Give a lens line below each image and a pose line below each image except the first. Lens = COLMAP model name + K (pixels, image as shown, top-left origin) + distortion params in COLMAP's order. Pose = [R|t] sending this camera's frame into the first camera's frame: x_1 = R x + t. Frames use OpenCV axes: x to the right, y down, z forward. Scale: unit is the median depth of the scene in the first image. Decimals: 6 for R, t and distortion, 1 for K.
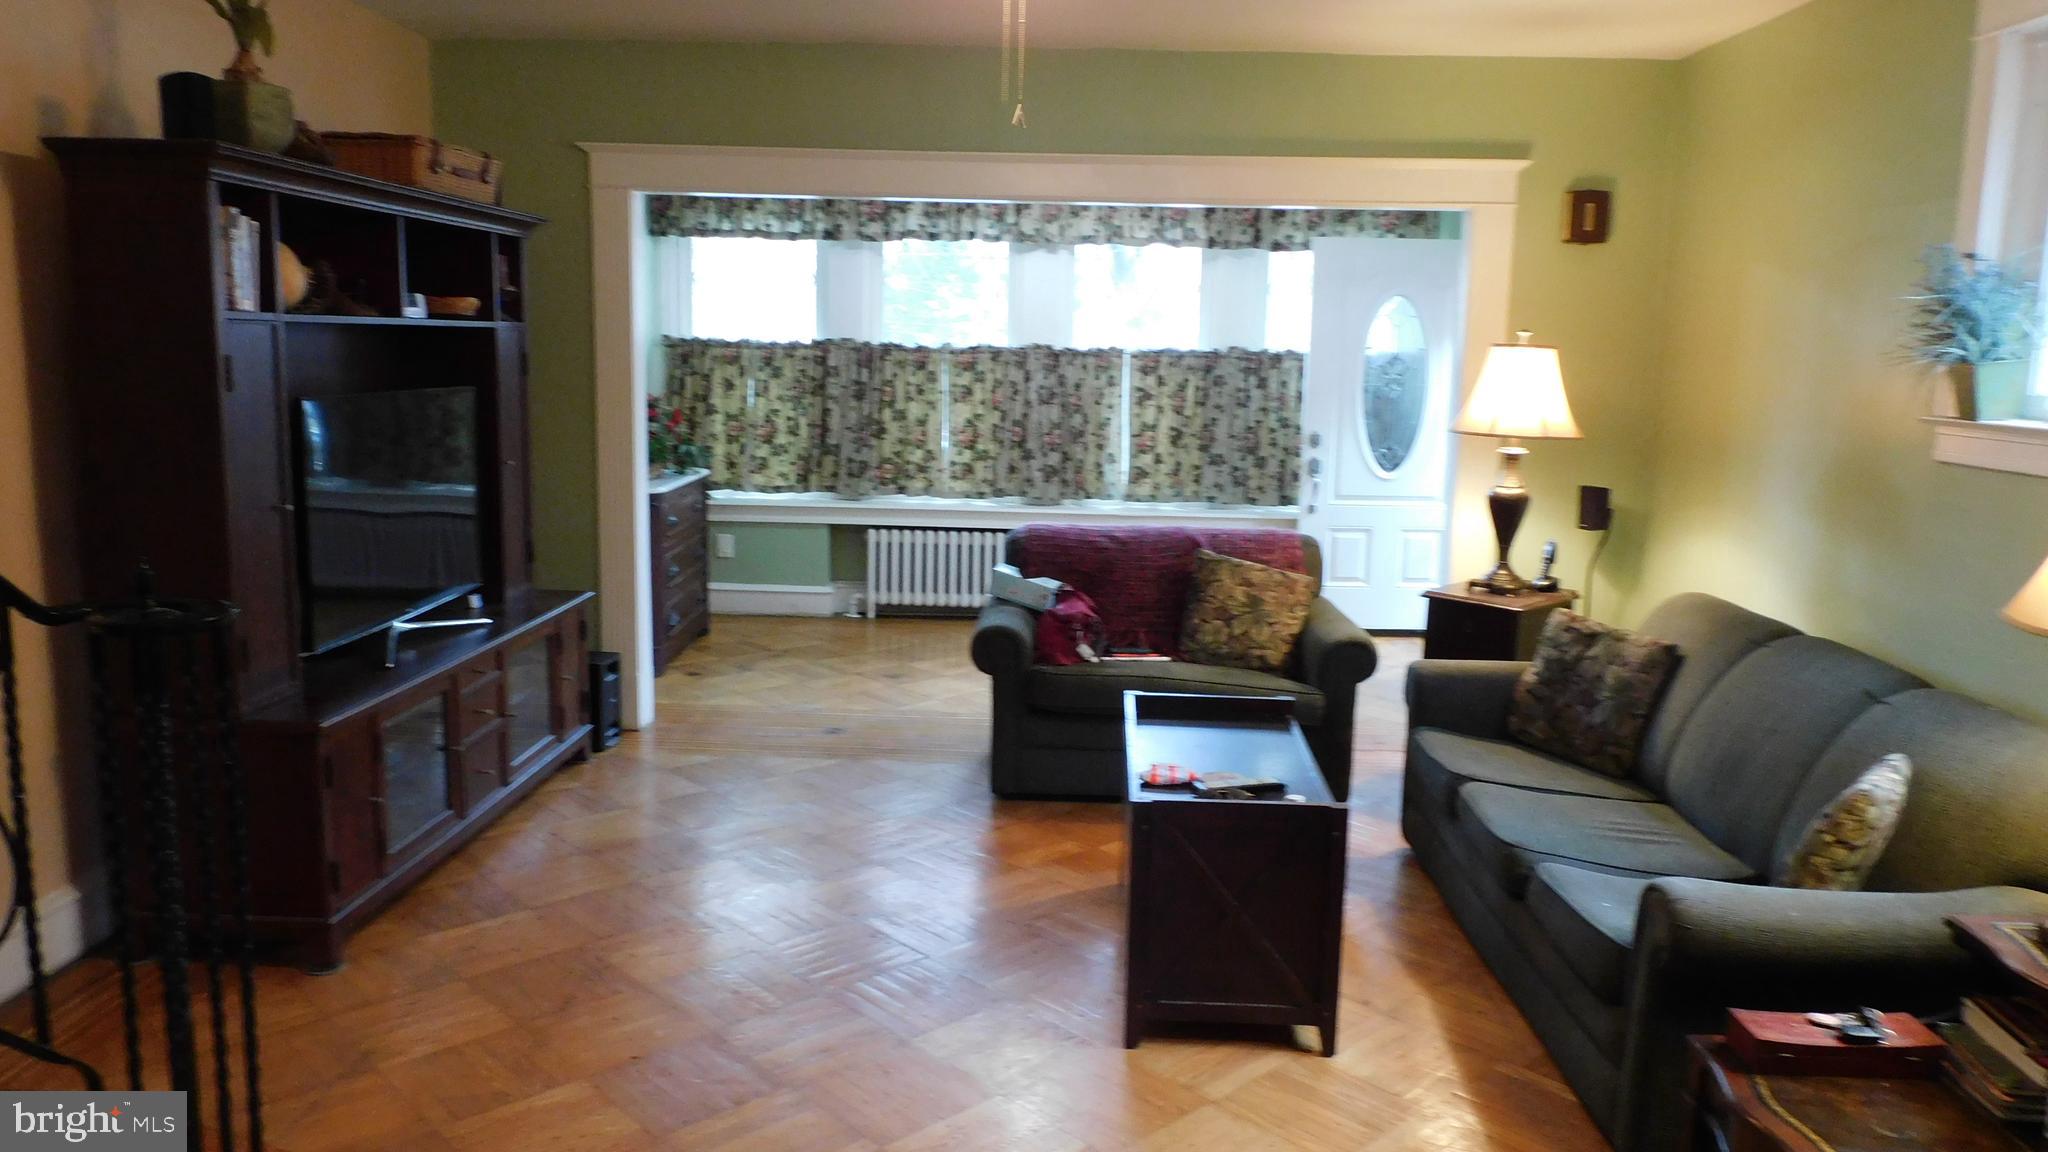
lens RADIAL K [[1458.9, 0, 1030.4], [0, 1458.9, 568.3], [0, 0, 1]] dist [-0.008651, -0.000358]
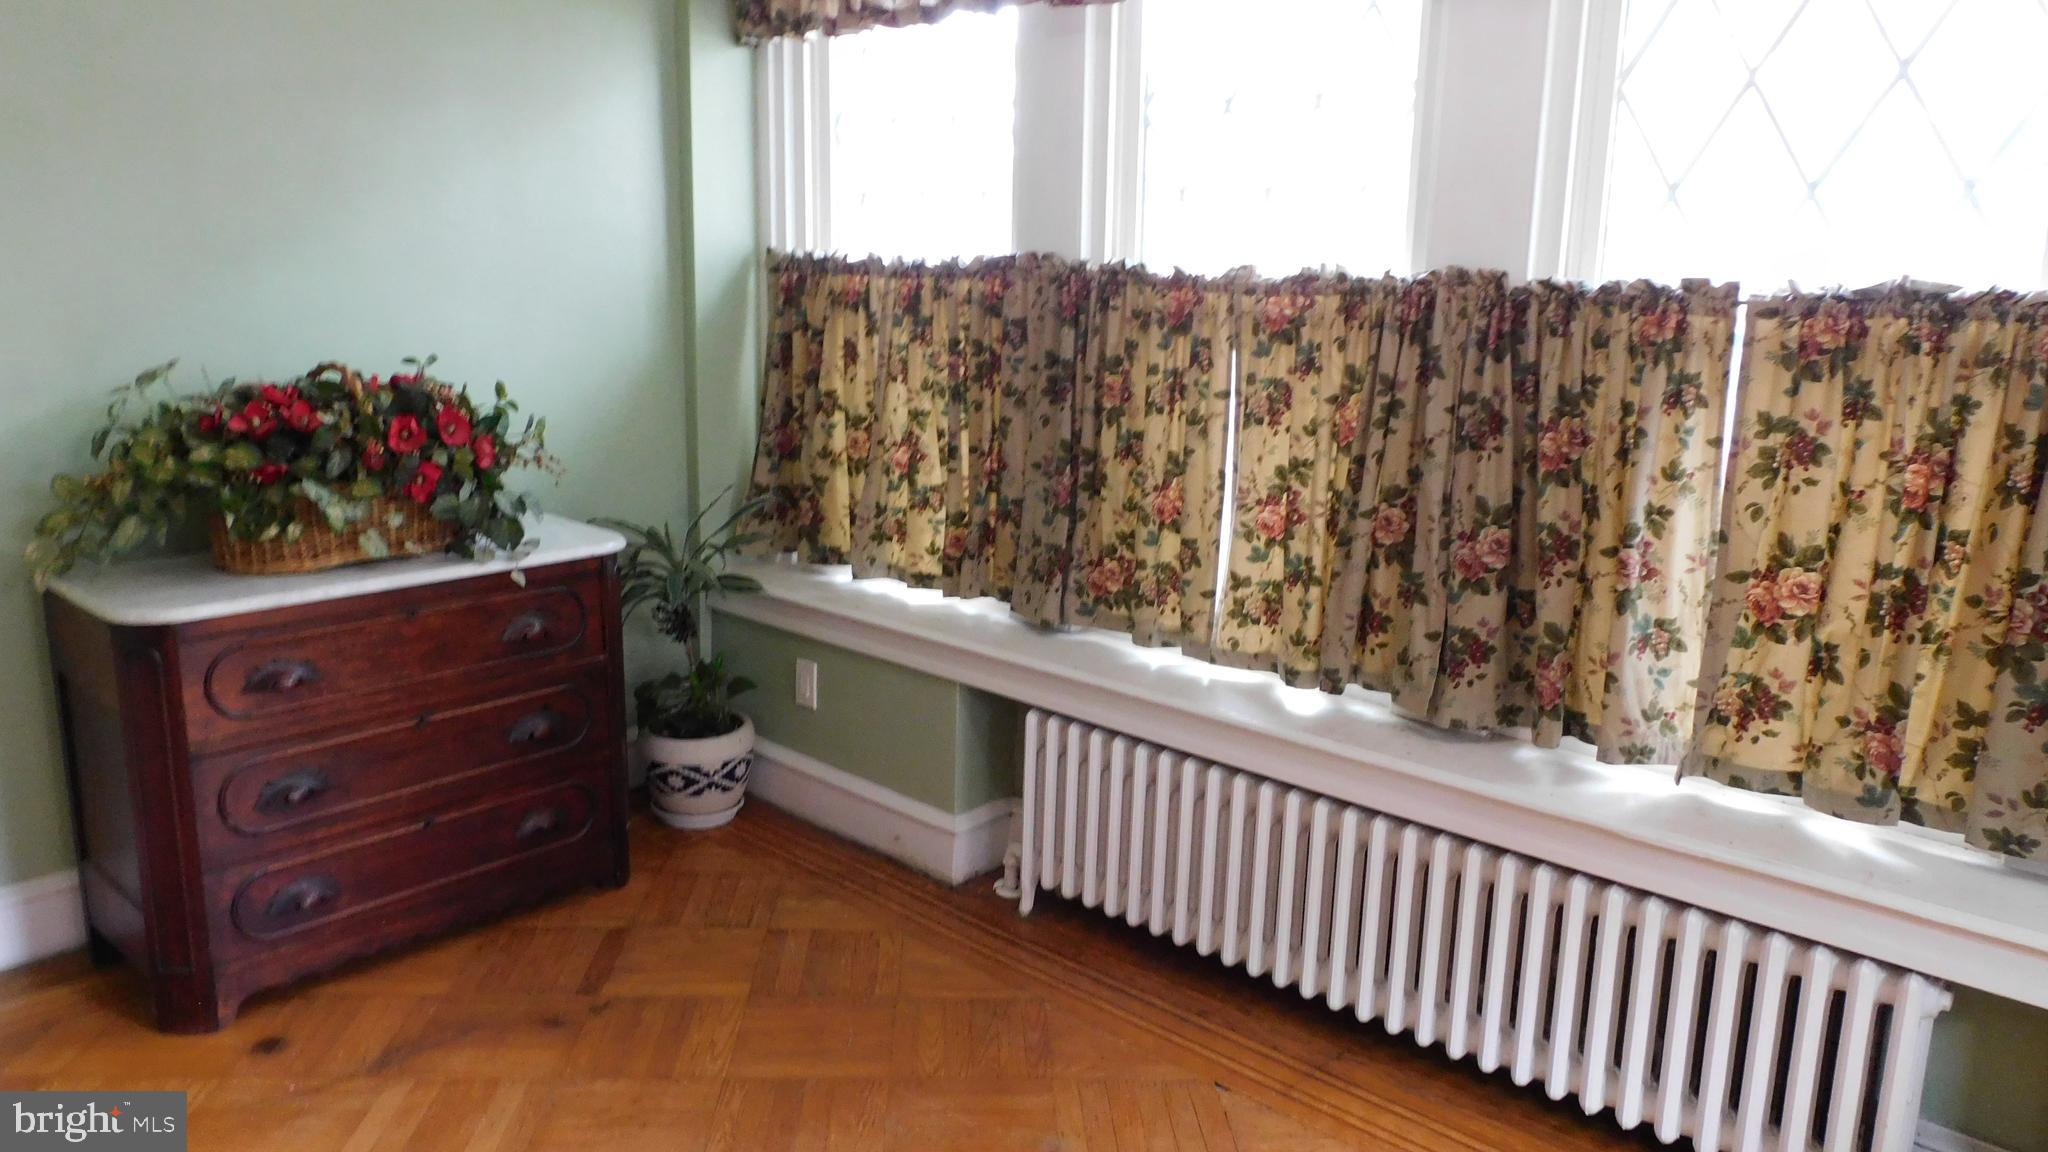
lens RADIAL K [[1458.9, 0, 1017.7], [0, 1458.9, 576.9], [0, 0, 1]] dist [-0.008651, -0.000358]
pose [[0.750876, 0.138419, -0.645775, 0.153600], [-0.103957, 0.990373, 0.091407, -0.102809], [0.652210, -0.001502, 0.758037, 0.674378]]
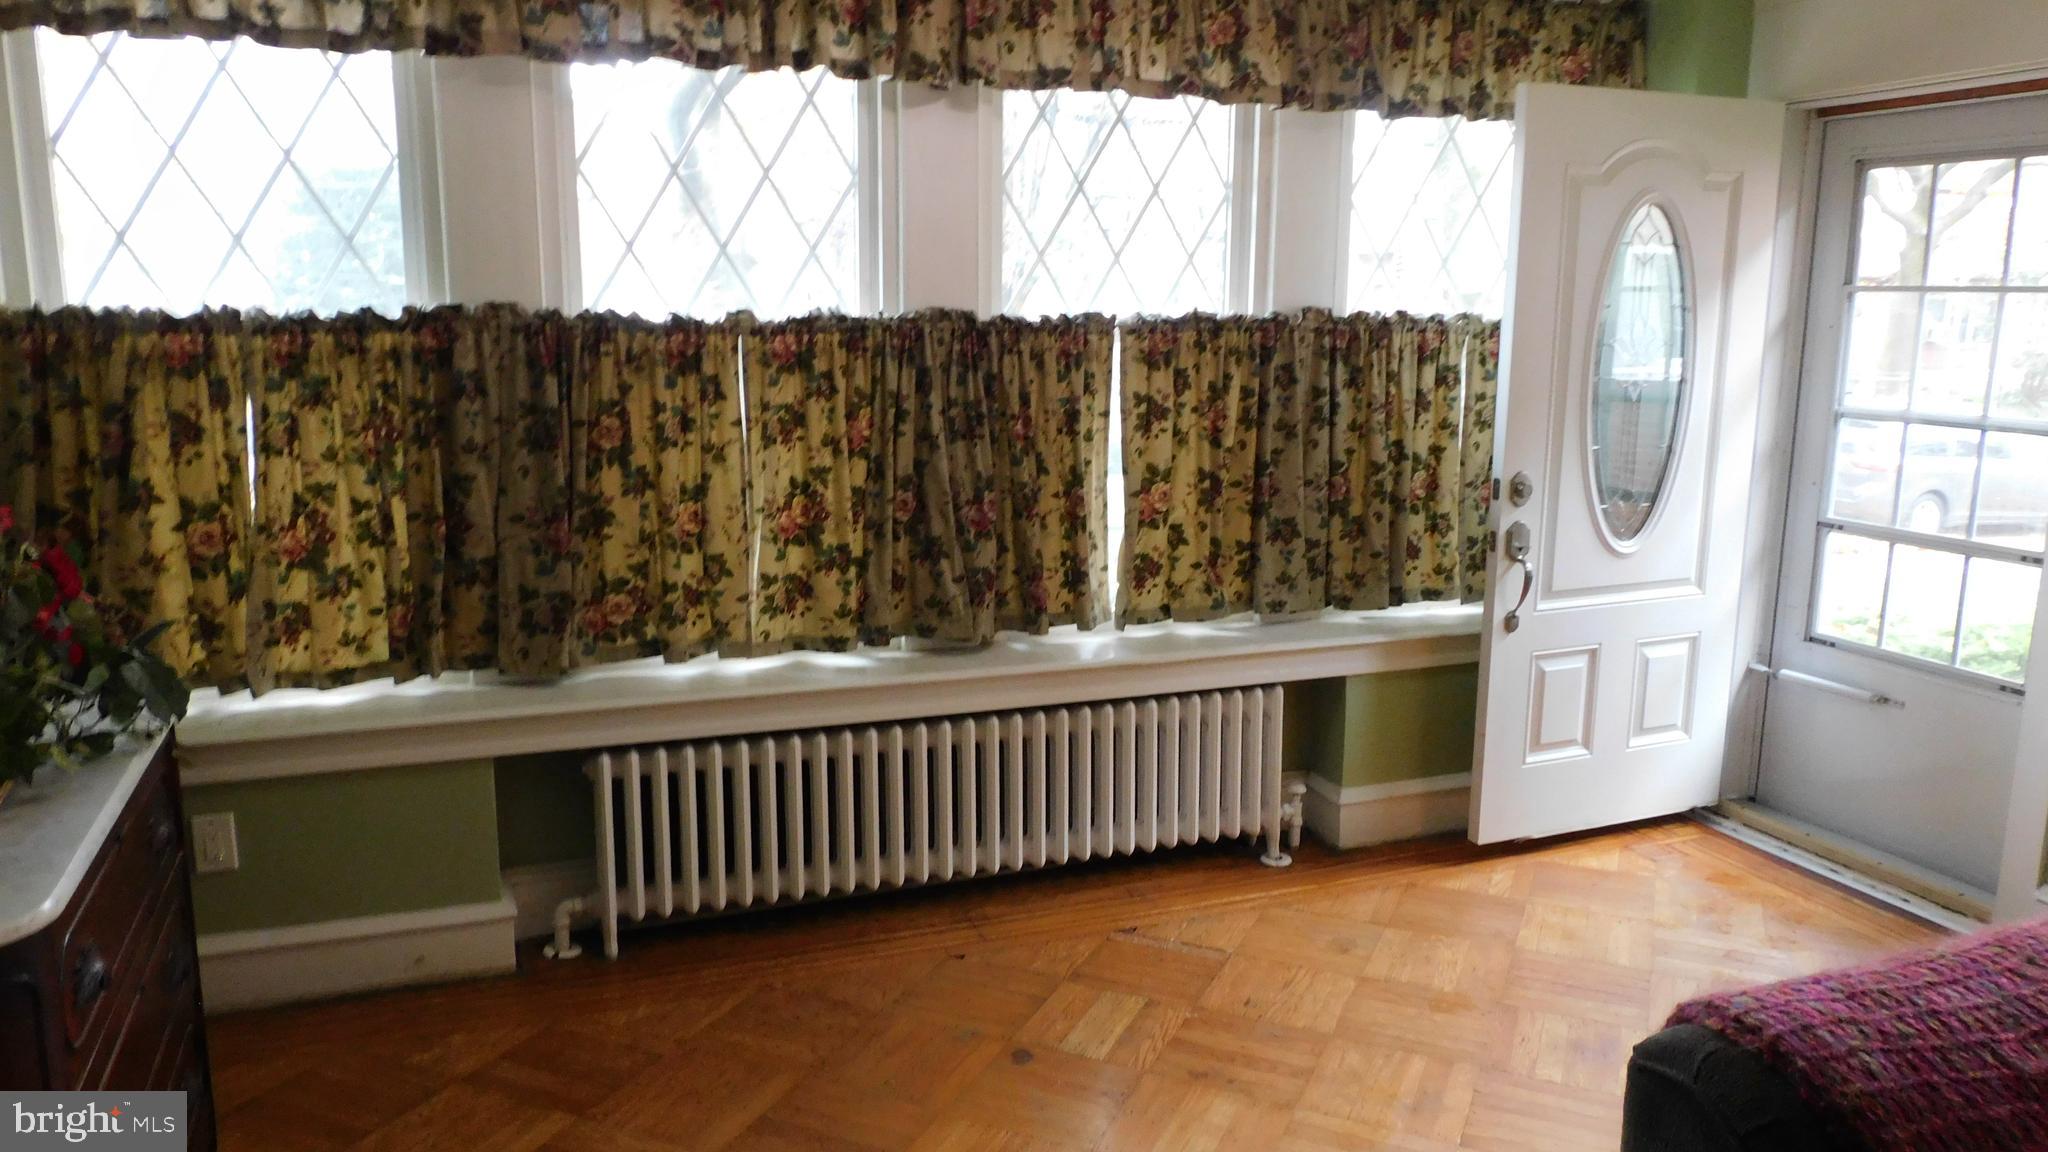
lens RADIAL K [[1458.9, 0, 1031.3], [0, 1458.9, 576.3], [0, 0, 1]] dist [-0.008651, -0.000358]
pose [[0.924531, -0.085147, 0.371474, -0.146131], [0.072495, 0.996217, 0.047919, -0.089252], [-0.374149, -0.017373, 0.927206, 0.558006]]
